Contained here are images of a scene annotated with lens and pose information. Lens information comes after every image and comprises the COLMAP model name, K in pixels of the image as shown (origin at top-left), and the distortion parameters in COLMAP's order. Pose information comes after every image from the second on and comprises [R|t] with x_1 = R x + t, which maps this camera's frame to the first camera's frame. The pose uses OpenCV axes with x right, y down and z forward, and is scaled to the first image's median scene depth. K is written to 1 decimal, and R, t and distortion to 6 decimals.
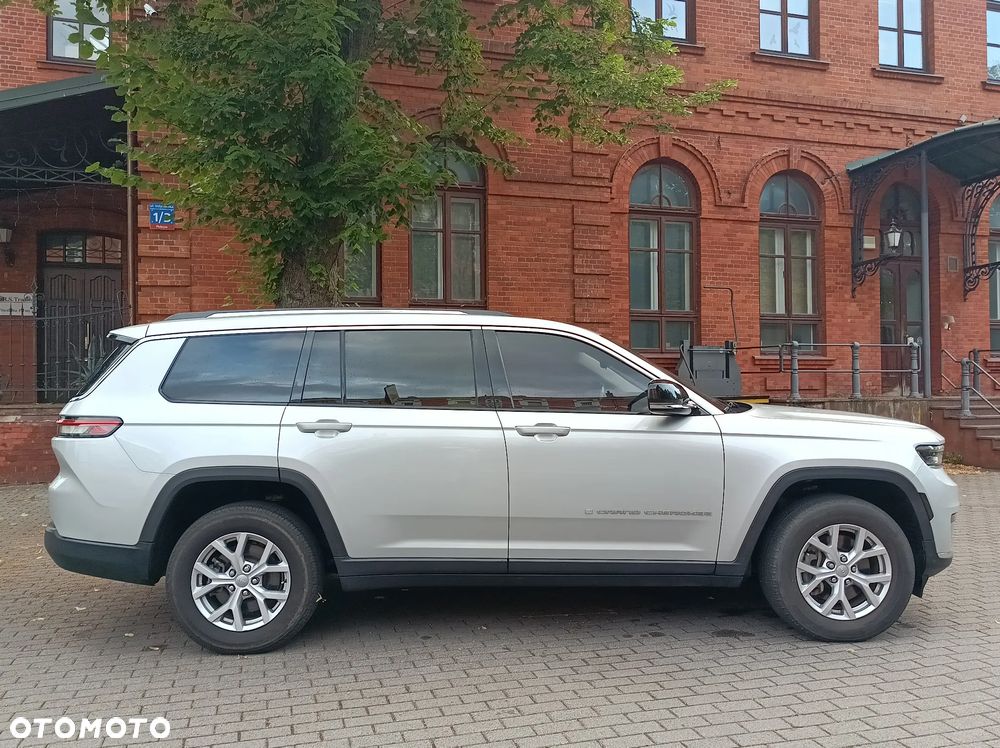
lens RADIAL K [[827.5, 0, 505.5], [0, 827.5, 374.3], [0, 0, 1]] dist [0.045003, -0.030718]
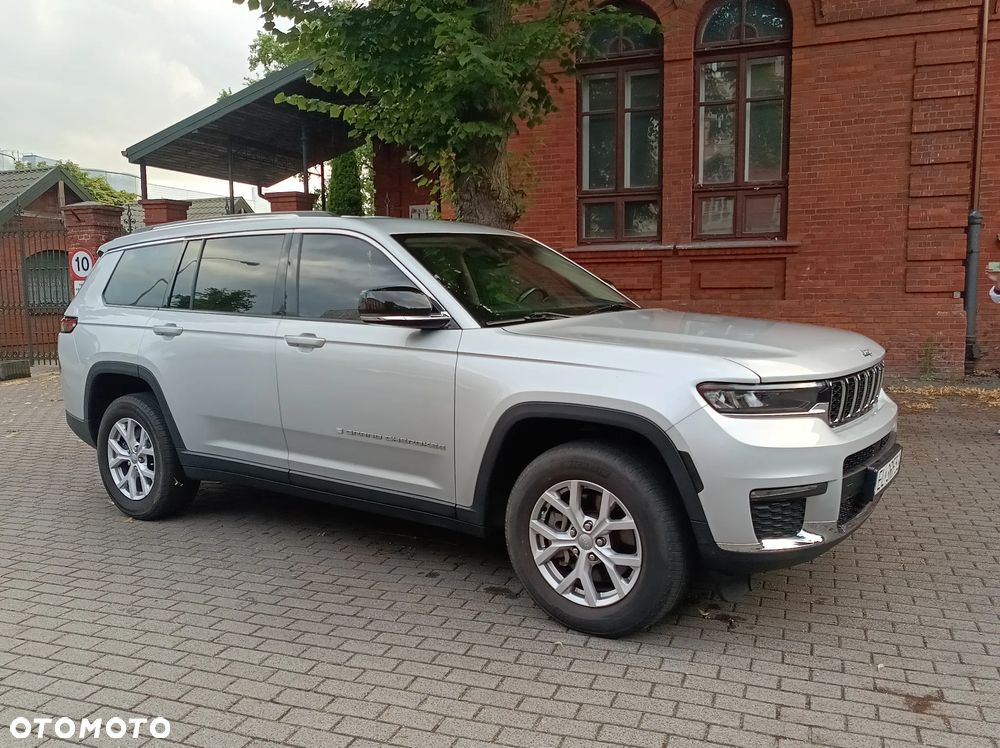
lens RADIAL K [[824.1, 0, 505.5], [0, 824.1, 374.6], [0, 0, 1]] dist [0.053107, -0.041074]
pose [[0.799071, 0.059886, -0.598246, 0.755150], [0.018754, 0.992060, 0.124357, -0.005861], [0.600944, -0.110590, 0.791604, 0.375855]]
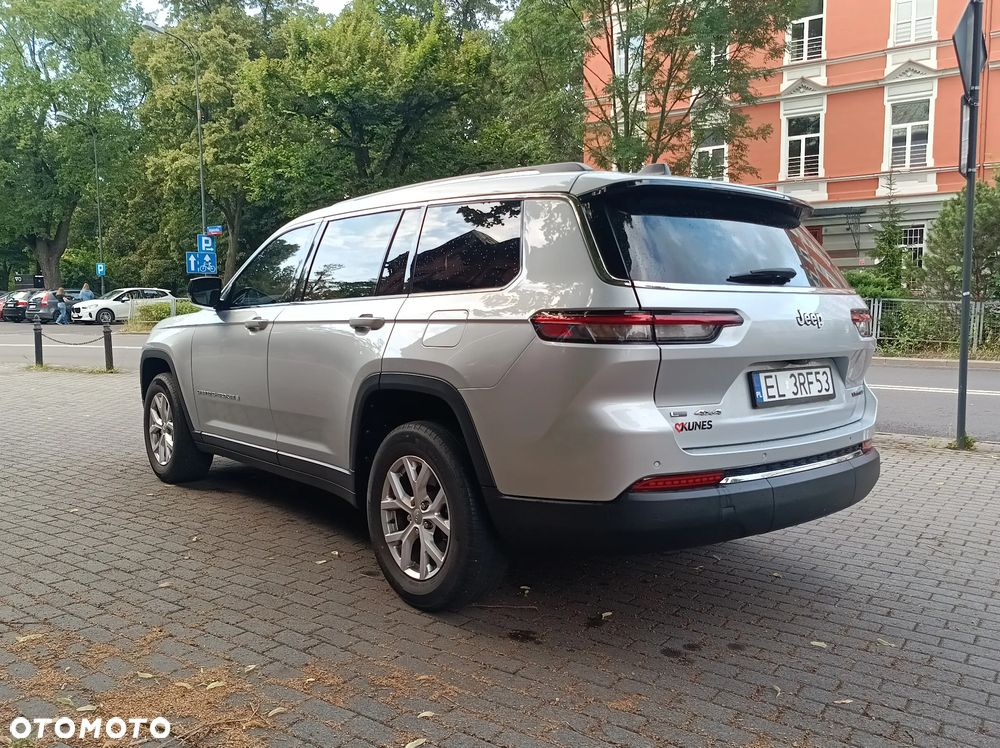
lens RADIAL K [[826.7, 0, 505.1], [0, 826.7, 374.0], [0, 0, 1]] dist [0.043910, -0.025033]
pose [[-0.613920, -0.059221, 0.787144, -0.940656], [-0.003163, 0.997358, 0.072569, 0.052949], [-0.789362, 0.042062, -0.612485, 1.743906]]
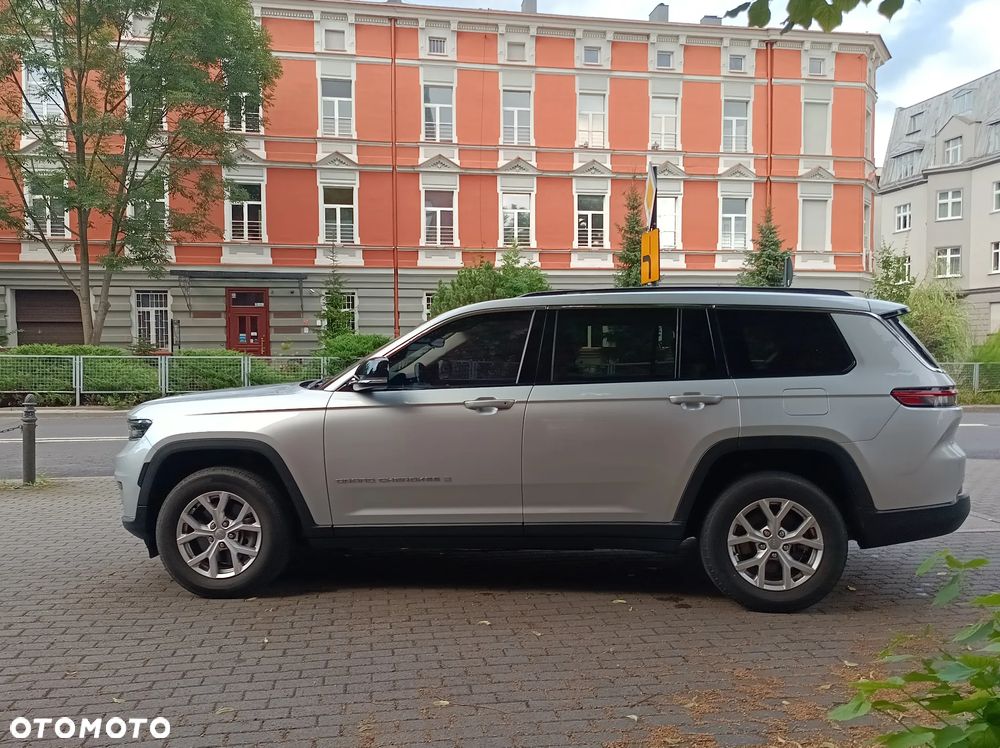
lens RADIAL K [[827.5, 0, 505.5], [0, 827.5, 374.3], [0, 0, 1]] dist [0.045003, -0.030718]
pose [[-0.992248, 0.007465, 0.124051, -0.118165], [0.009099, 0.999879, 0.012613, 0.016629], [-0.123942, 0.013644, -0.992196, 2.383605]]
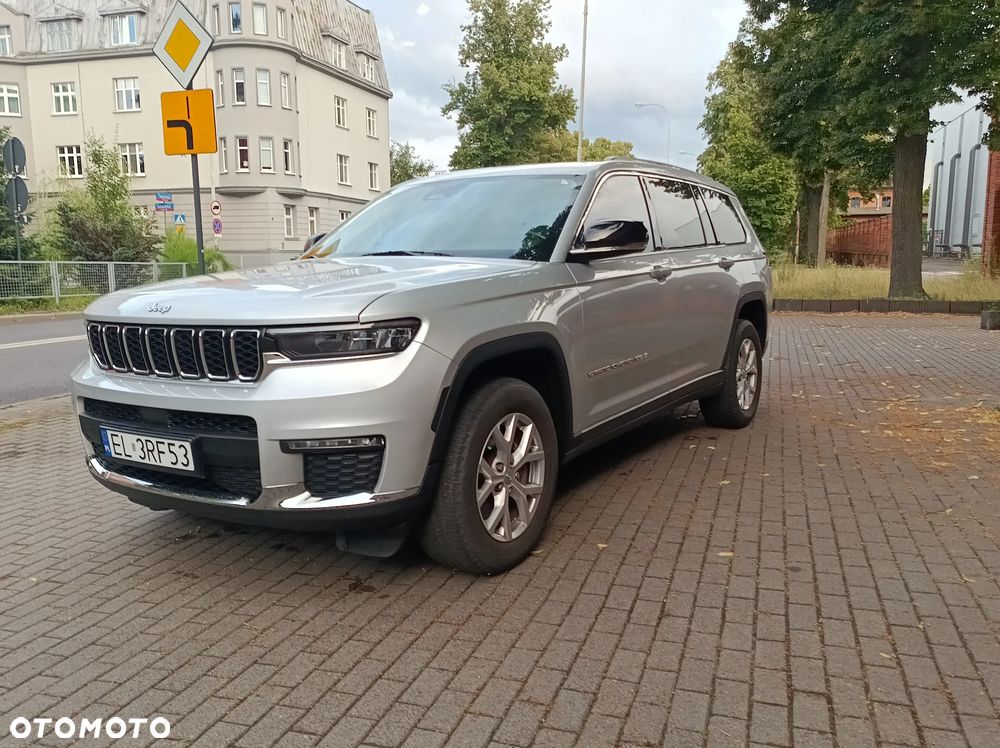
lens RADIAL K [[825.1, 0, 506.1], [0, 825.1, 374.1], [0, 0, 1]] dist [0.049437, -0.034669]
pose [[-0.564663, 0.132904, -0.814550, 0.946451], [0.027469, 0.989429, 0.142396, 0.040936], [0.824864, 0.058031, -0.562345, 1.774402]]
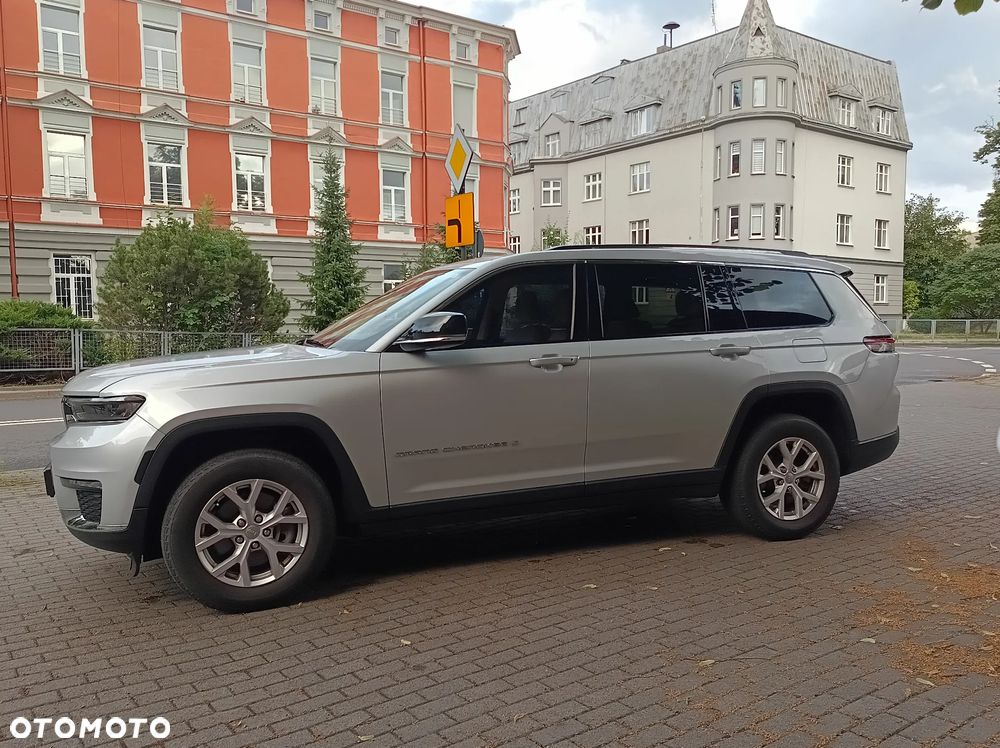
lens RADIAL K [[825.1, 0, 506.1], [0, 825.1, 374.1], [0, 0, 1]] dist [0.049437, -0.034669]
pose [[-0.941096, 0.039409, -0.335835, 0.410294], [0.022780, 0.998318, 0.053314, 0.028224], [0.337371, 0.042524, -0.940411, 2.264585]]
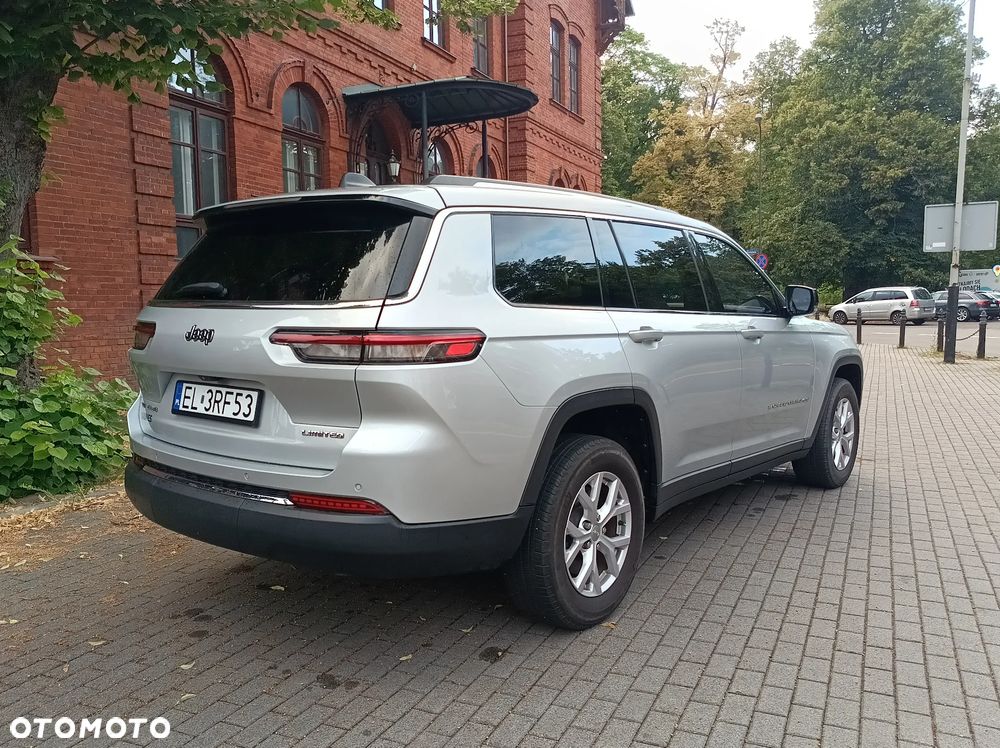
lens RADIAL K [[827.5, 0, 505.5], [0, 827.5, 374.3], [0, 0, 1]] dist [0.045003, -0.030718]
pose [[0.651853, -0.062369, 0.755776, -0.902331], [-0.007603, 0.996025, 0.088752, 0.027764], [-0.758307, -0.063600, 0.648787, 0.533962]]
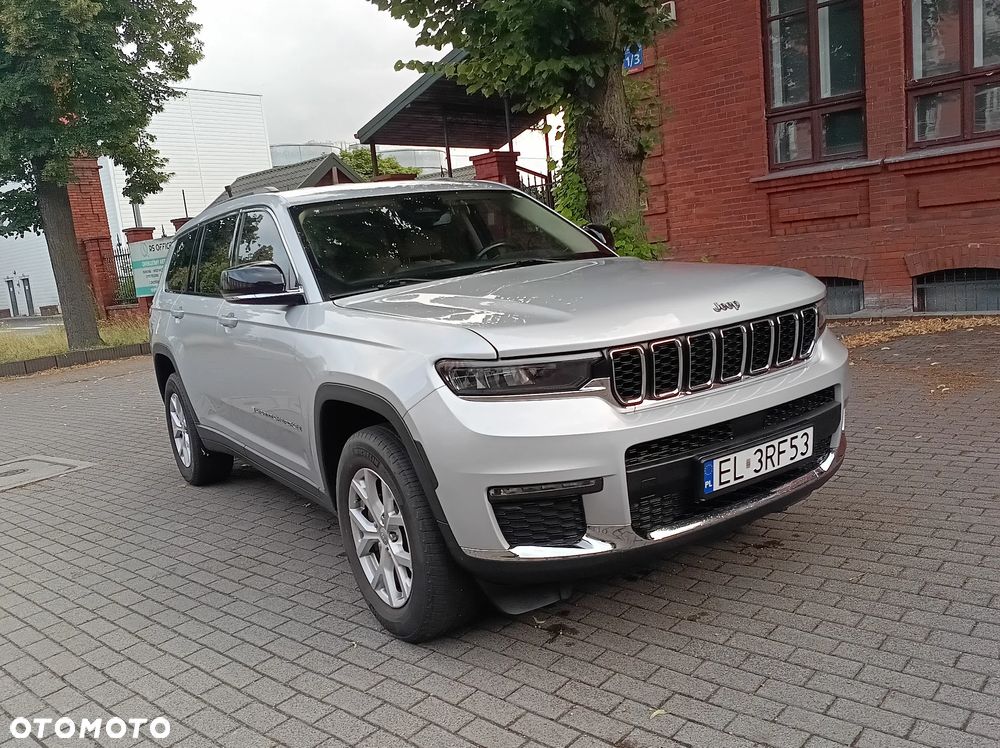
lens RADIAL K [[825.1, 0, 506.1], [0, 825.1, 374.1], [0, 0, 1]] dist [0.049437, -0.034669]
pose [[0.520783, 0.079228, -0.850005, 0.982591], [0.114304, 0.980247, 0.161400, 0.010155], [0.846002, -0.181213, 0.501440, 0.746799]]
